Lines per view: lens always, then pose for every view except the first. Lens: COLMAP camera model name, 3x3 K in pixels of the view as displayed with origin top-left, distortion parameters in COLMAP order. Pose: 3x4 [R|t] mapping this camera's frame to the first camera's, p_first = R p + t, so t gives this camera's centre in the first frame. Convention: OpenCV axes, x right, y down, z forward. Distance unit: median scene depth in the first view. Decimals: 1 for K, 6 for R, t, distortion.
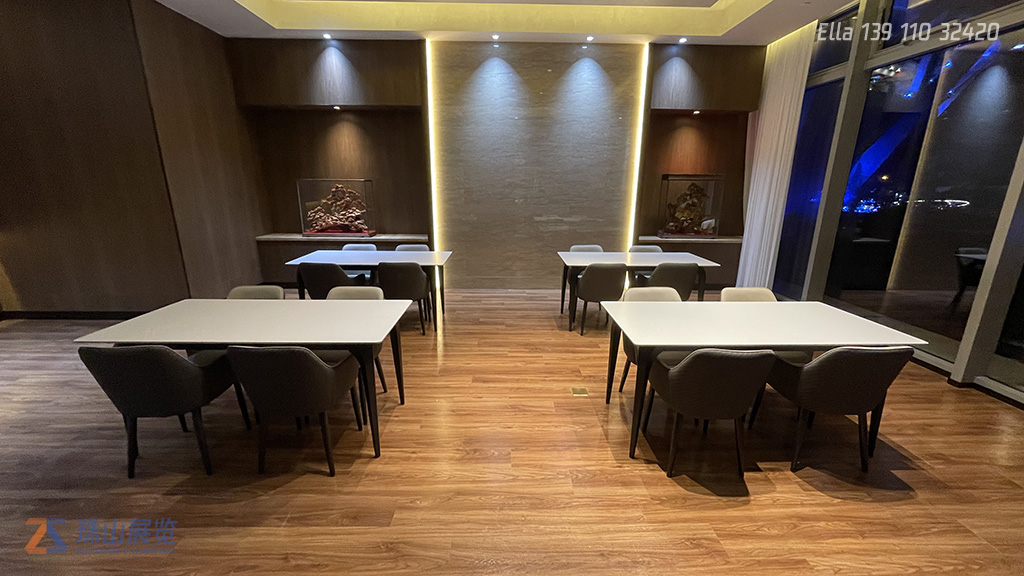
lens RADIAL K [[409.2, 0, 509.9], [0, 409.2, 289.1], [0, 0, 1]] dist [-0.004341, 0.000800]
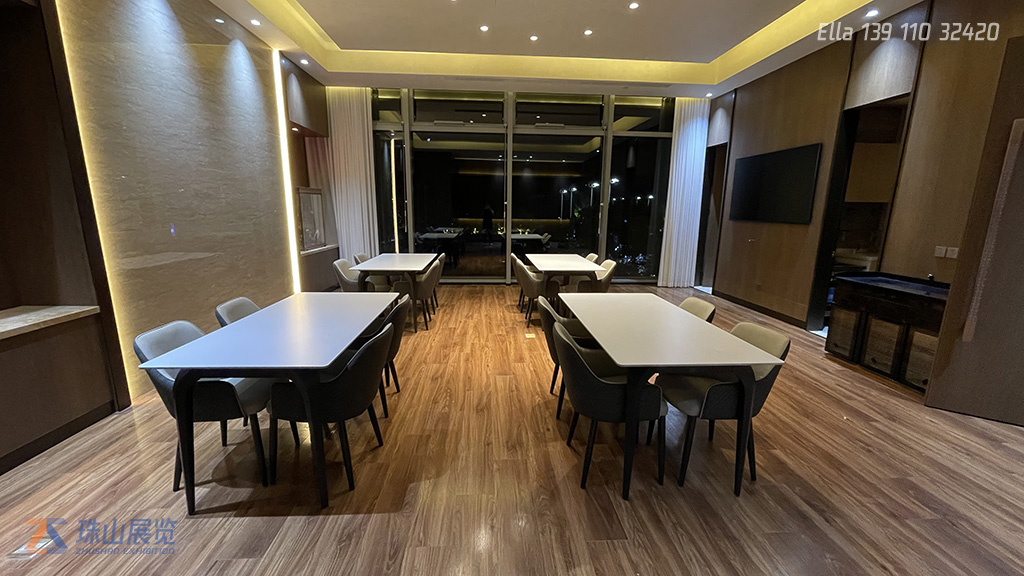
lens RADIAL K [[409.2, 0, 510.6], [0, 409.2, 288.8], [0, 0, 1]] dist [-0.004341, 0.000800]
pose [[-0.038553, -0.205162, 0.977968, -0.737177], [0.238975, 0.948403, 0.208381, -0.141007], [-0.970260, 0.241743, 0.012464, 0.597893]]
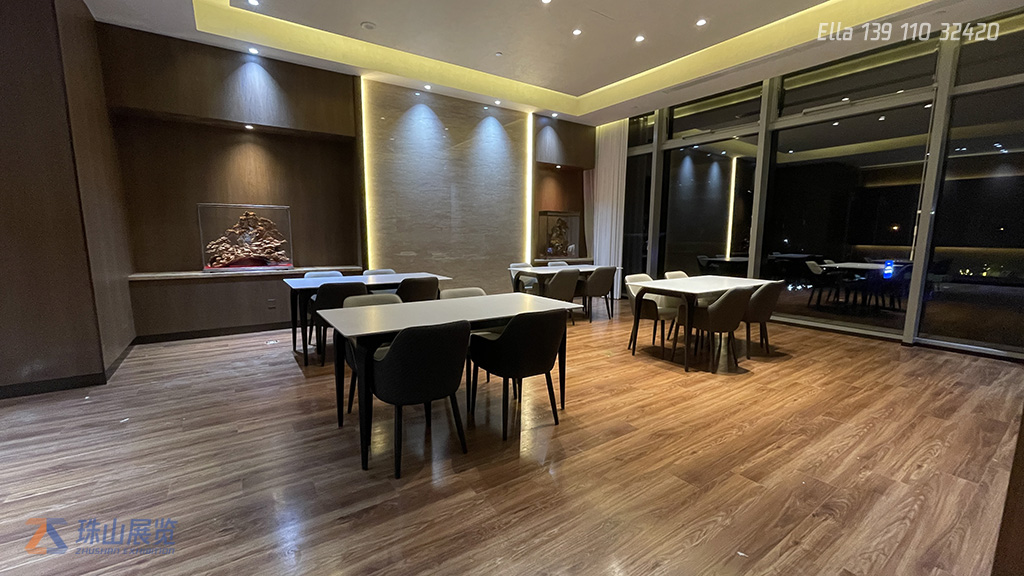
lens RADIAL K [[409.2, 0, 510.5], [0, 409.2, 289.5], [0, 0, 1]] dist [-0.004341, 0.000800]
pose [[0.836128, -0.076243, 0.543211, -0.488289], [0.139750, 0.987224, -0.076546, 0.057342], [-0.530434, 0.139916, 0.836100, 0.003794]]
